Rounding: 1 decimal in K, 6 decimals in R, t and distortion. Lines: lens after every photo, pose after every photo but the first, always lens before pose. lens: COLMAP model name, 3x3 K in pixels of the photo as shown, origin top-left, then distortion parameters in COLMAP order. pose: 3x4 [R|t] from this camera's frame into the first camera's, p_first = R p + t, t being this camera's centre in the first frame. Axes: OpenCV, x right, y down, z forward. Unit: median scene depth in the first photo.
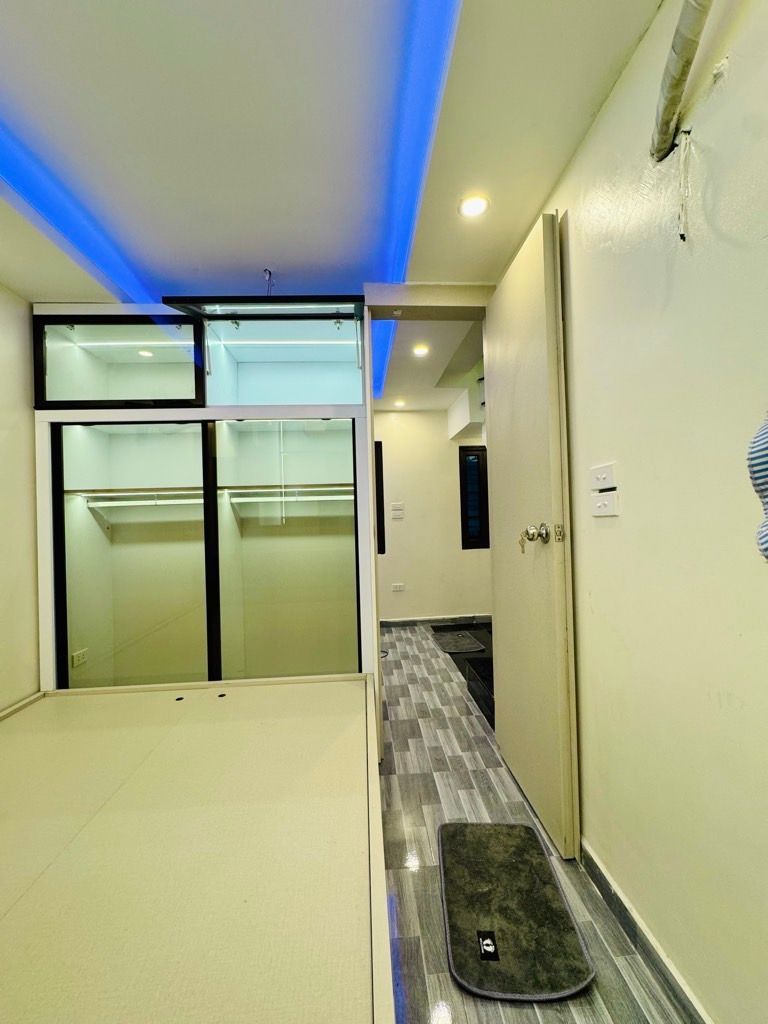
lens RADIAL K [[410.2, 0, 384.0], [0, 410.2, 512.0], [0, 0, 1]] dist [-0.002490, 0.000062]
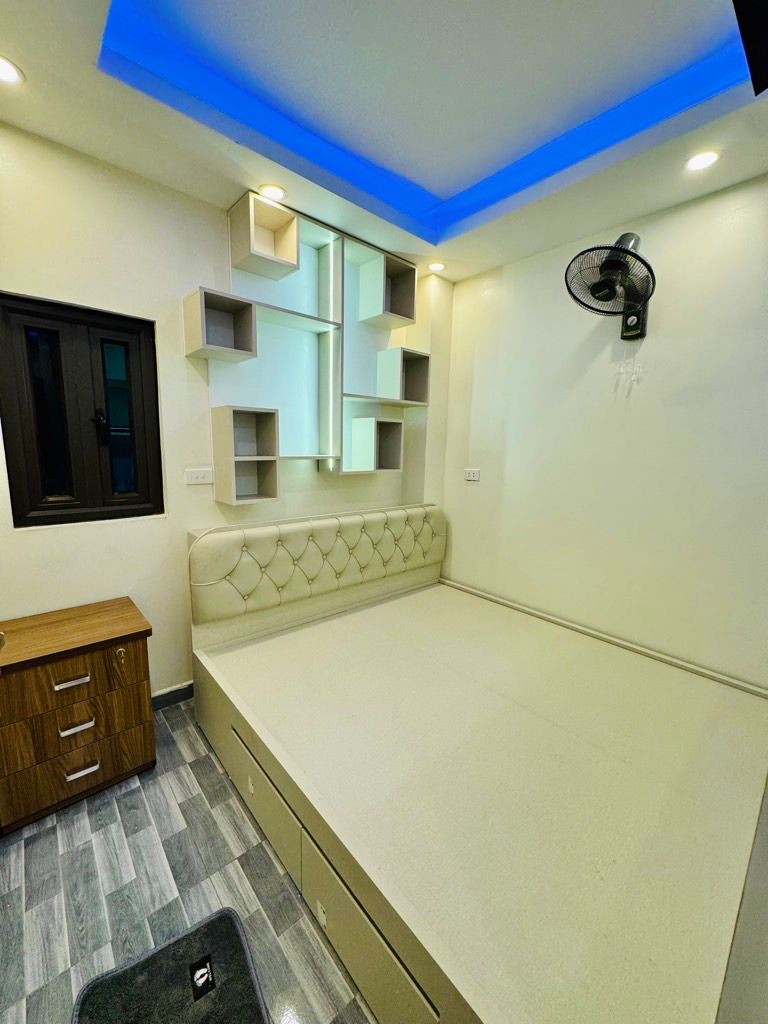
lens RADIAL K [[408.4, 0, 384.0], [0, 408.4, 512.0], [0, 0, 1]] dist [-0.002140, 0.000223]
pose [[-0.786132, 0.114201, -0.607417, 0.190486], [0.005440, 0.984022, 0.177965, -0.050732], [0.618035, 0.136600, -0.774192, 0.940584]]
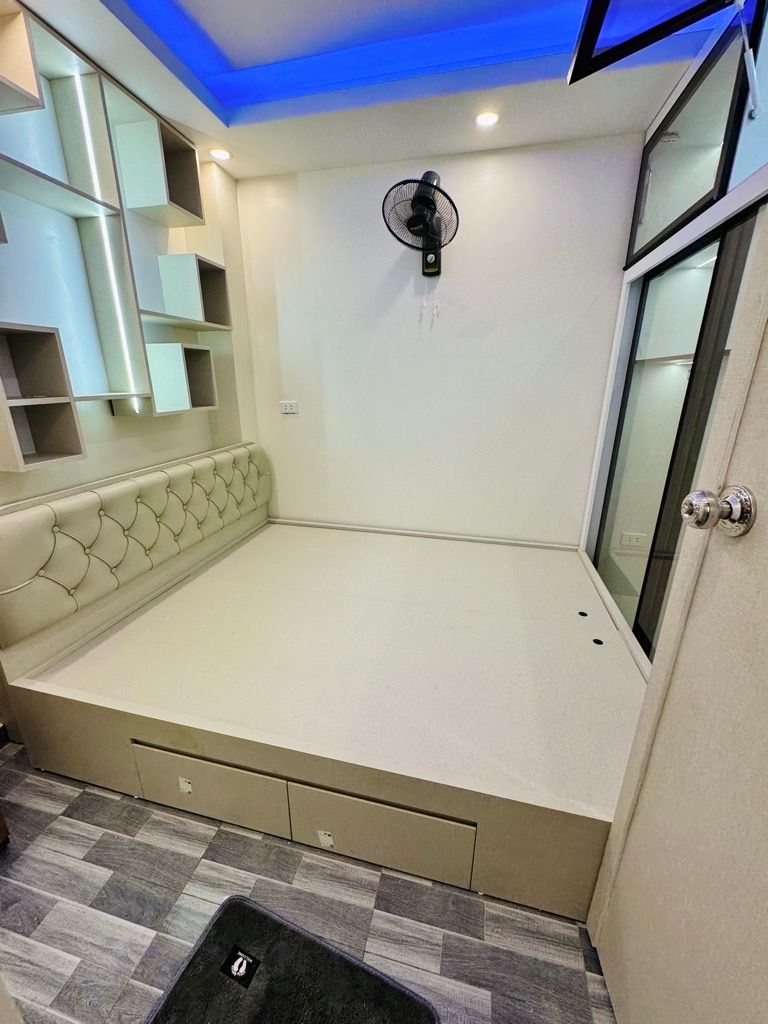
lens RADIAL K [[408.4, 0, 384.0], [0, 408.4, 512.0], [0, 0, 1]] dist [-0.002140, 0.000223]
pose [[-0.286332, 0.327710, -0.900344, 0.321037], [0.014659, 0.941077, 0.337874, -0.052226], [0.958018, 0.083546, -0.274264, 0.752019]]
